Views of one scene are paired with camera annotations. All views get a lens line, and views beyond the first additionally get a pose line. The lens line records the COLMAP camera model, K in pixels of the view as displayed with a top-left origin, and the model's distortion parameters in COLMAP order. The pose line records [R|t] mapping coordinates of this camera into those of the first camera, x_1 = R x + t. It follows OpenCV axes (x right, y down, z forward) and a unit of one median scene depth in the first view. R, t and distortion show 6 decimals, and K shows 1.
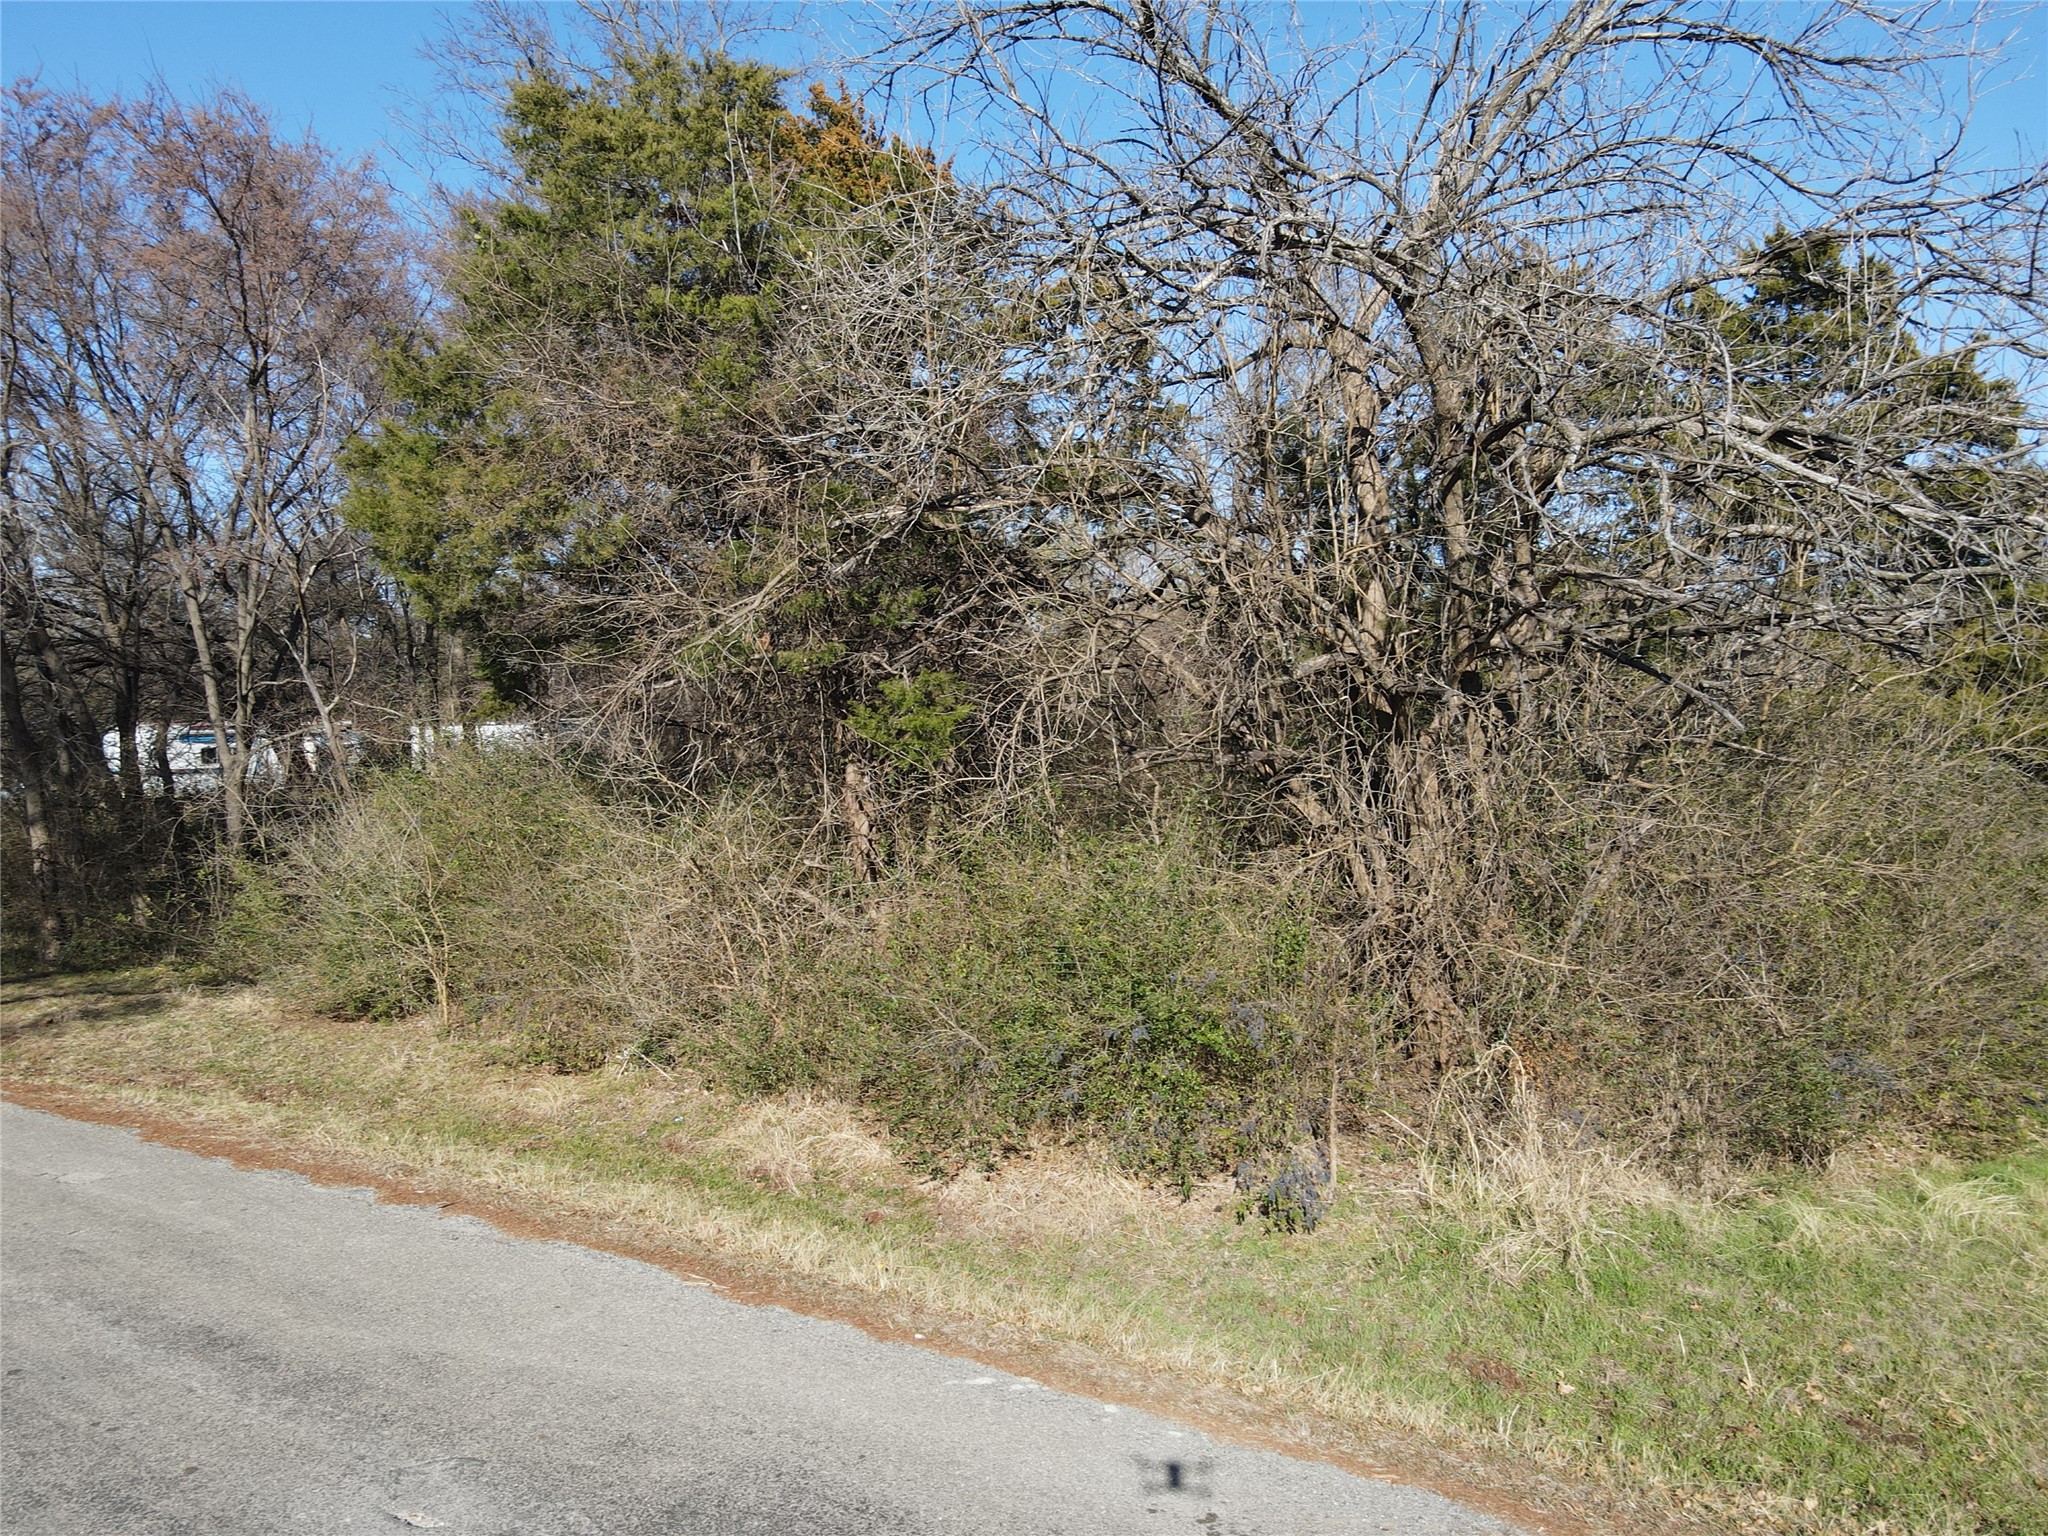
lens RADIAL K [[1507.7, 0, 1019.0], [0, 1507.7, 770.2], [0, 0, 1]] dist [0.004513, 0.011679]
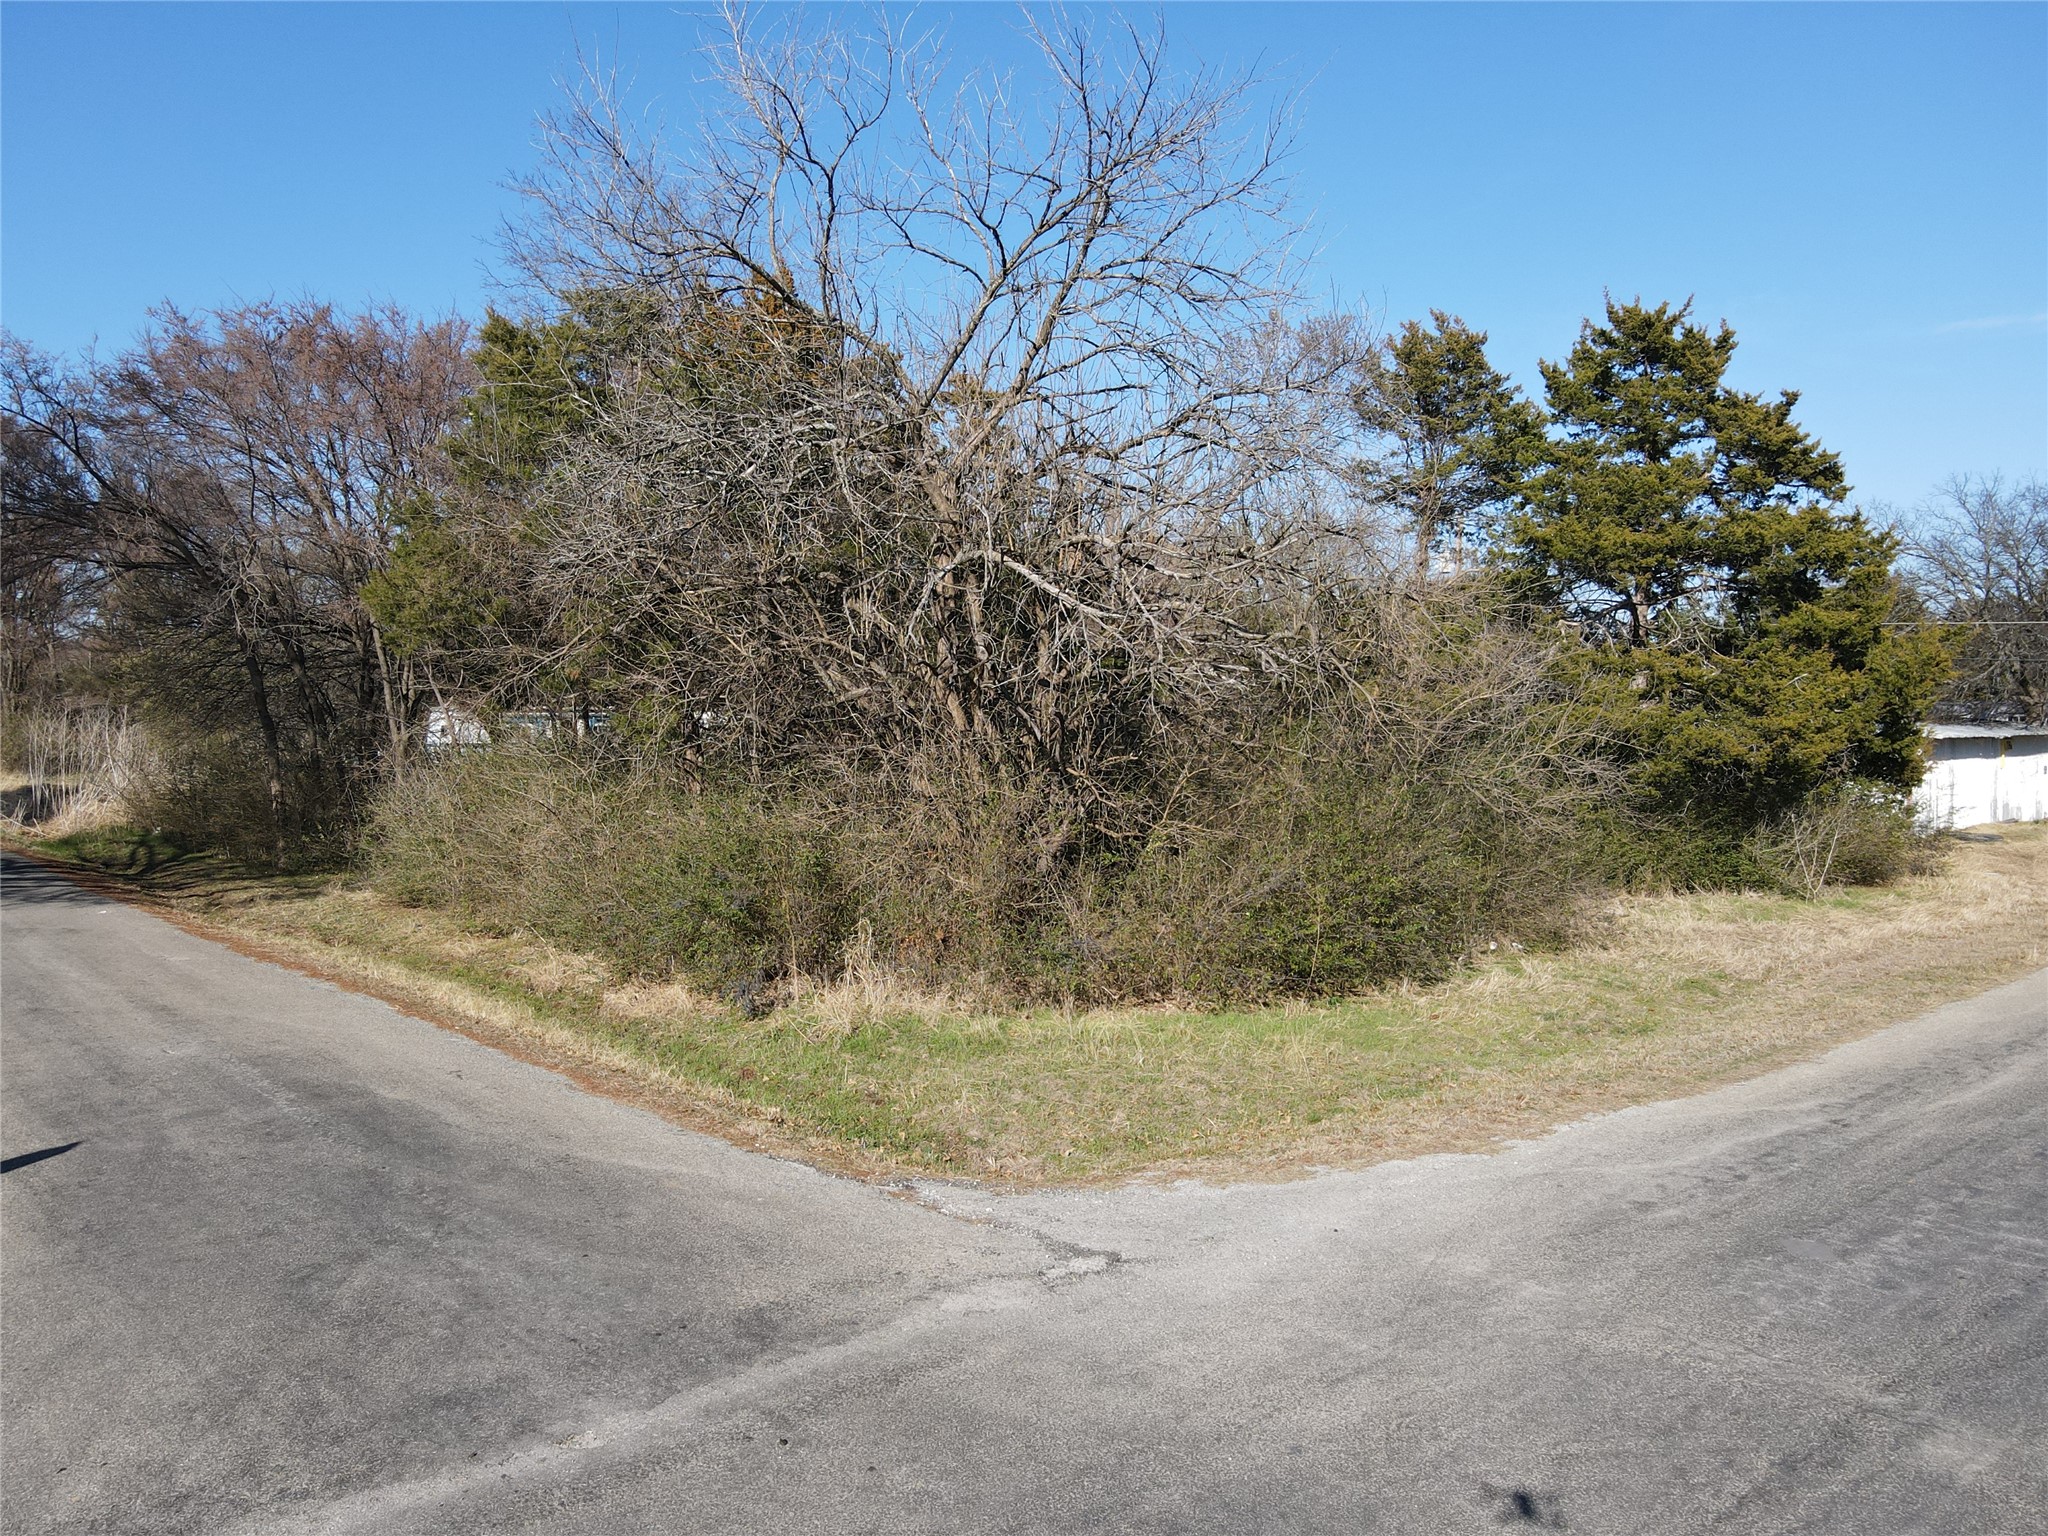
lens RADIAL K [[1507.7, 0, 1029.4], [0, 1507.7, 764.6], [0, 0, 1]] dist [0.004513, 0.011679]
pose [[0.973592, 0.024563, -0.226968, 0.500408], [-0.024308, 0.999697, 0.003918, -0.002860], [0.226995, 0.001703, 0.973894, -0.354317]]
